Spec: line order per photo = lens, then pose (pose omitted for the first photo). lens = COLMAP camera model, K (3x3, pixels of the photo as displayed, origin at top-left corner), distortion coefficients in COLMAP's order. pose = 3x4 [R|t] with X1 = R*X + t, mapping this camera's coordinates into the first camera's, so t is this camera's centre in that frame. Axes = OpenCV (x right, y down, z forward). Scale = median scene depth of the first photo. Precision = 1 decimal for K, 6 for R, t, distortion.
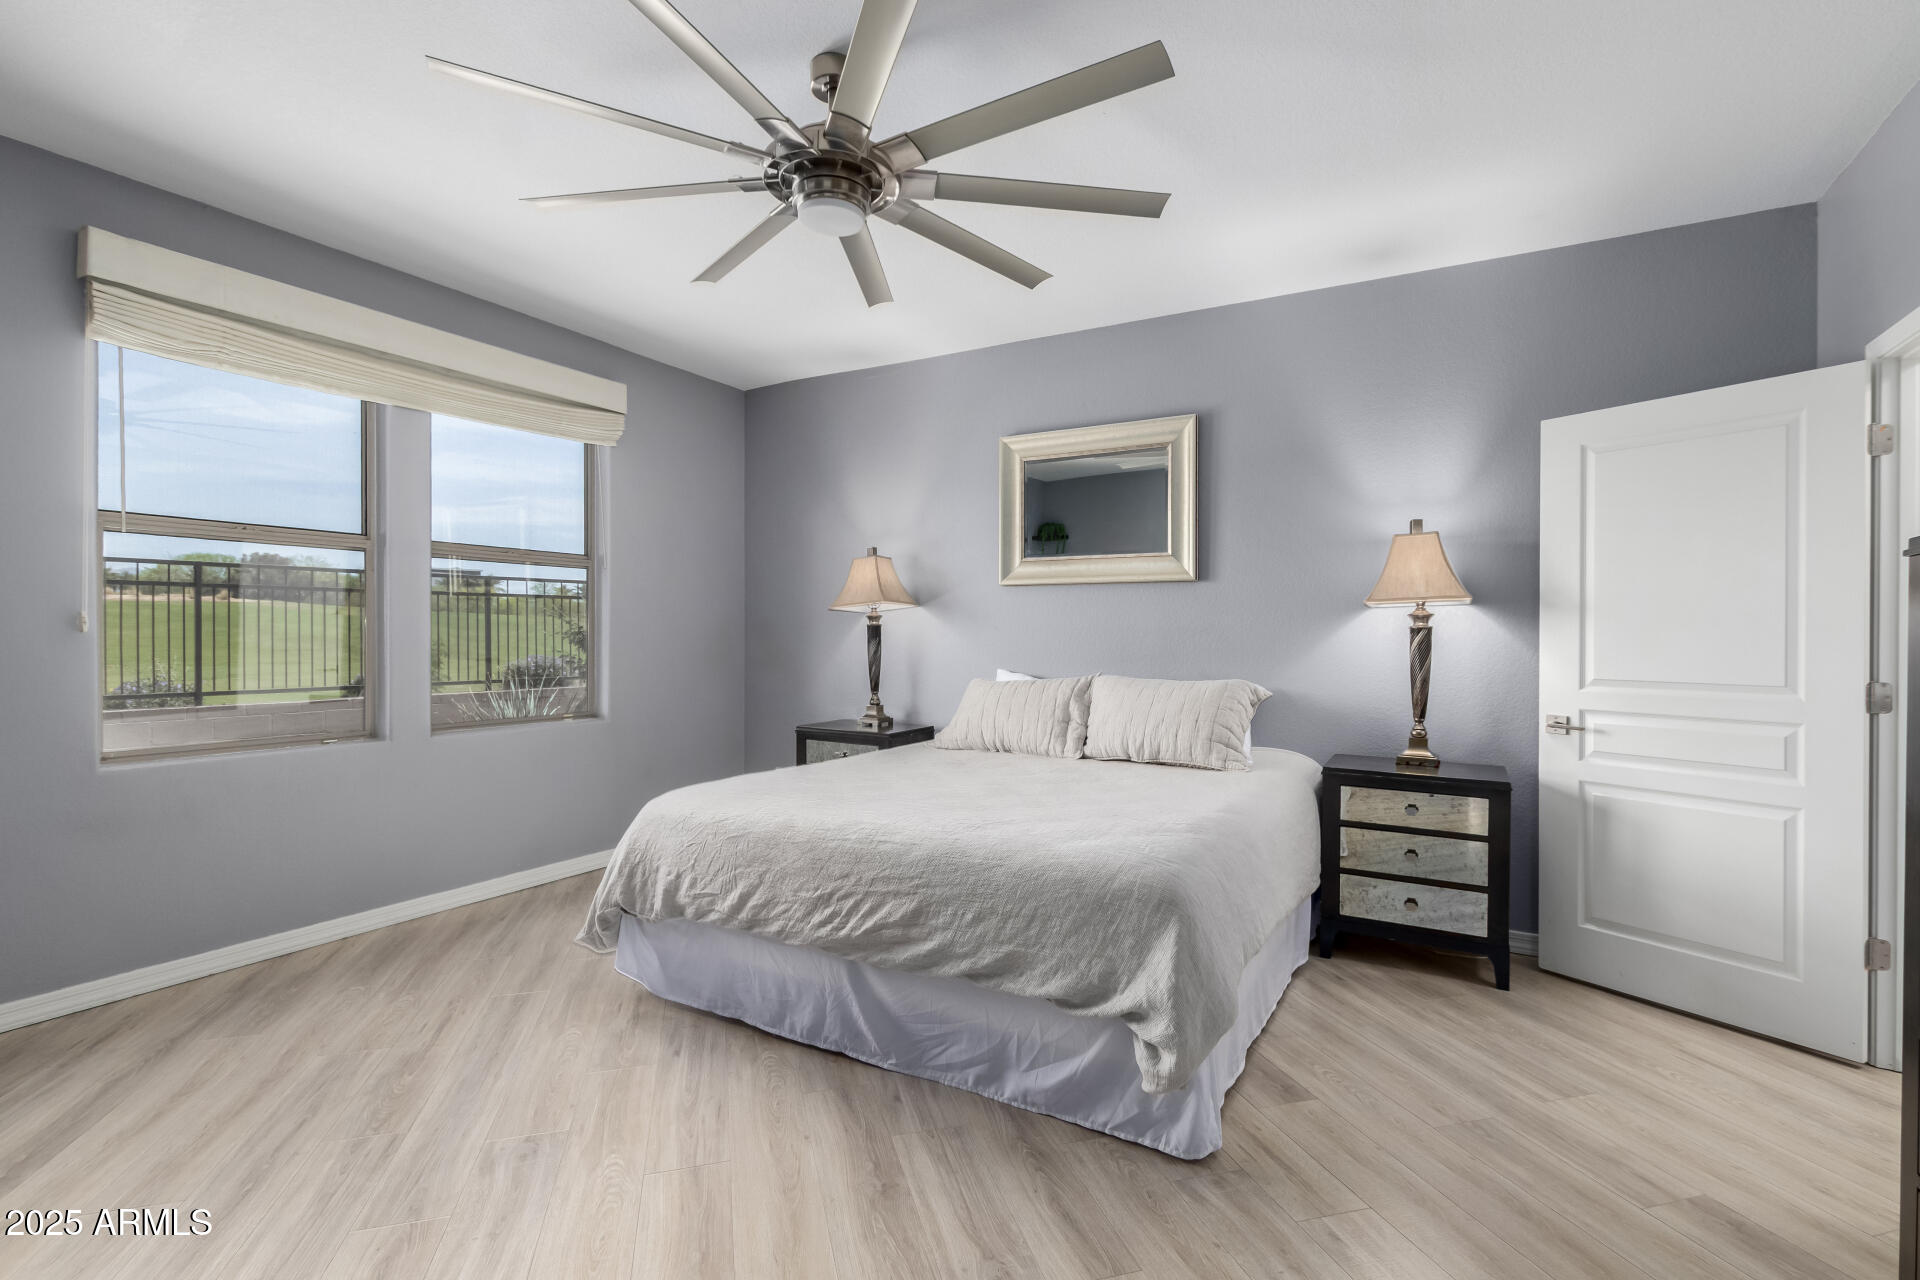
lens RADIAL K [[886.0, 0, 962.6], [0, 886.0, 641.0], [0, 0, 1]] dist [0.006420, -0.001528]
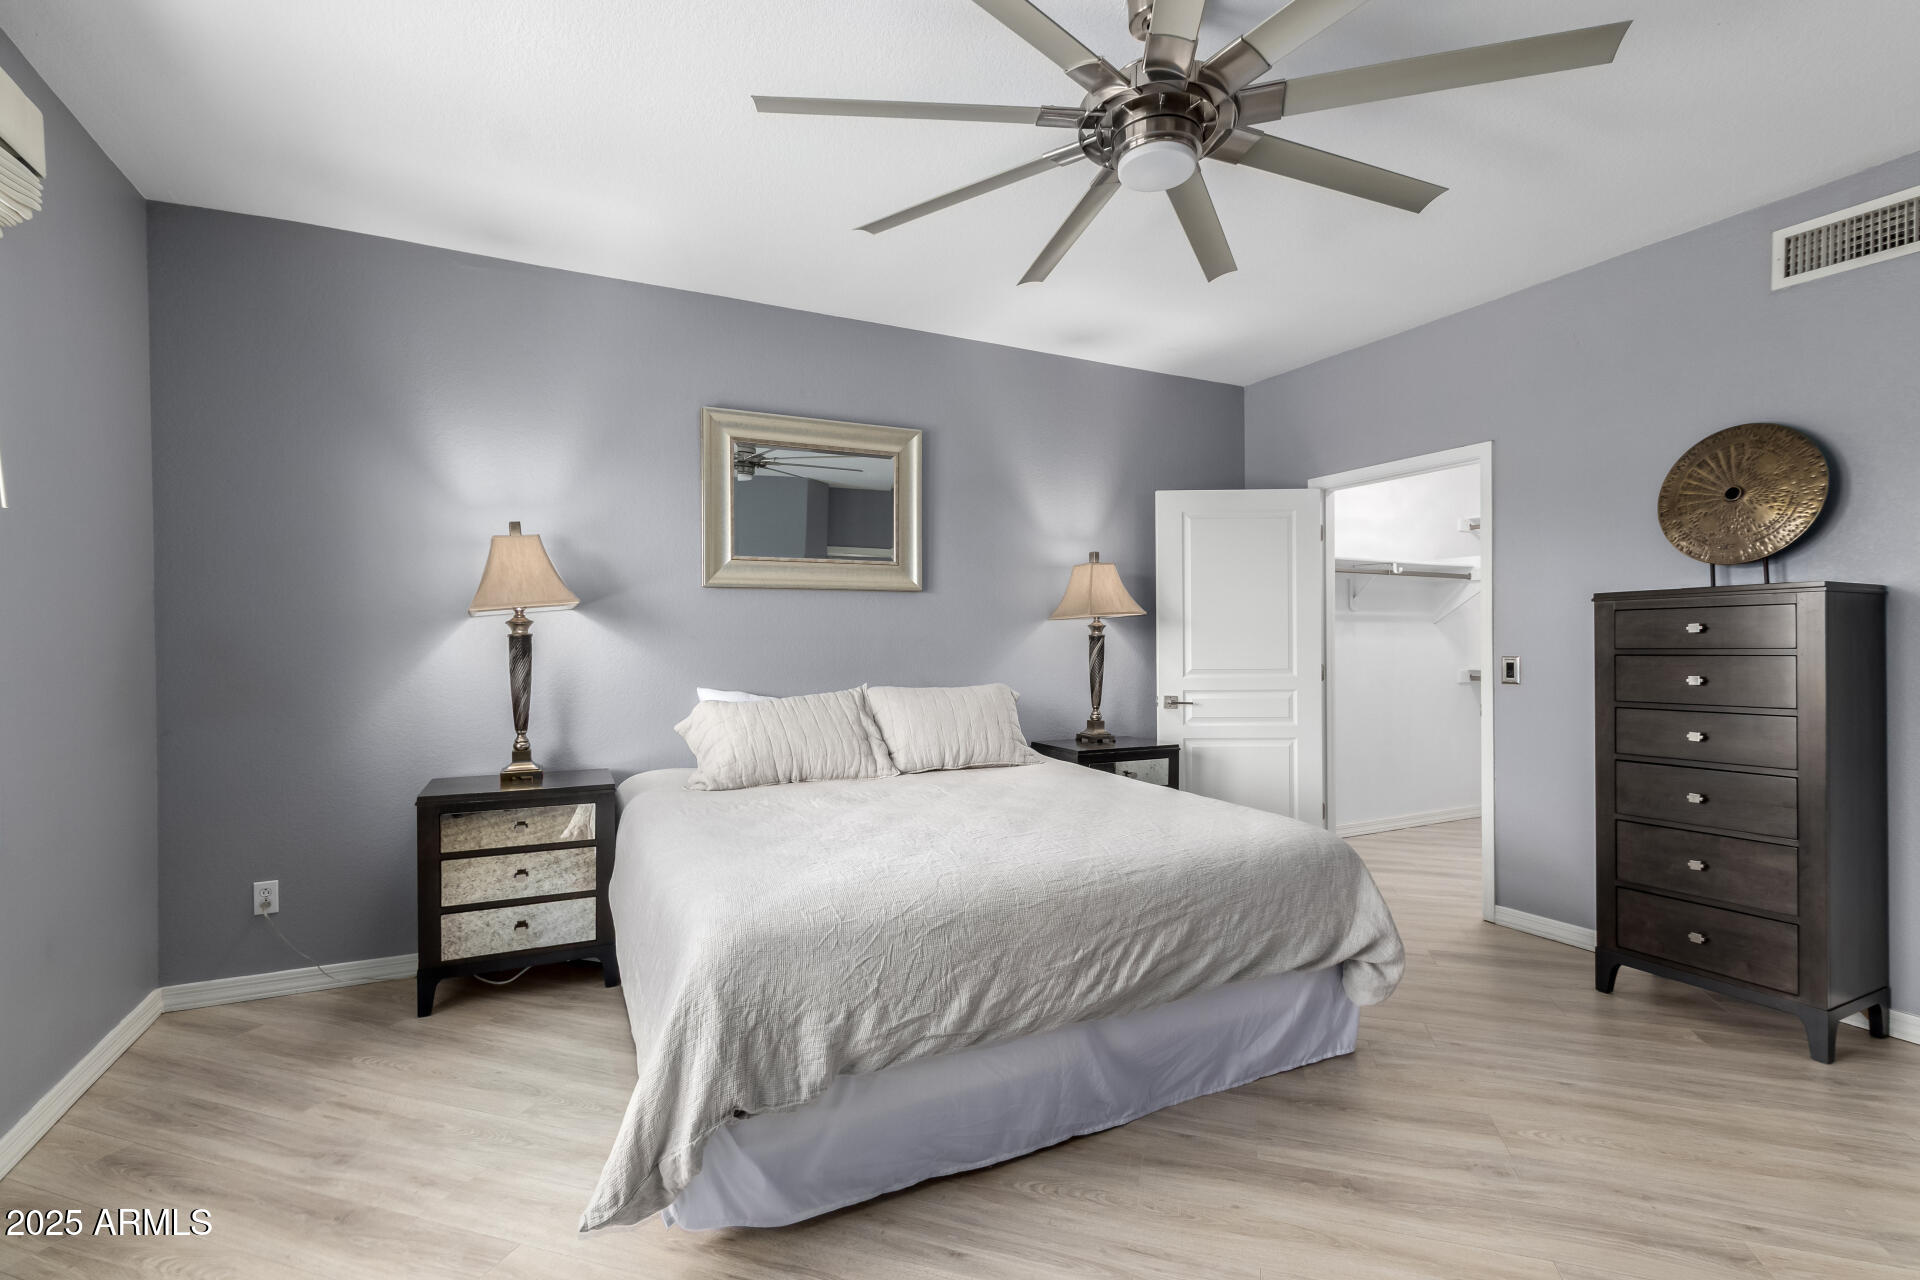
lens RADIAL K [[886.0, 0, 958.0], [0, 886.0, 644.5], [0, 0, 1]] dist [0.006420, -0.001528]
pose [[0.545542, -0.012452, 0.837991, -0.858056], [0.015894, 0.999864, 0.004510, -0.013703], [-0.837933, 0.010859, 0.545666, 0.589656]]
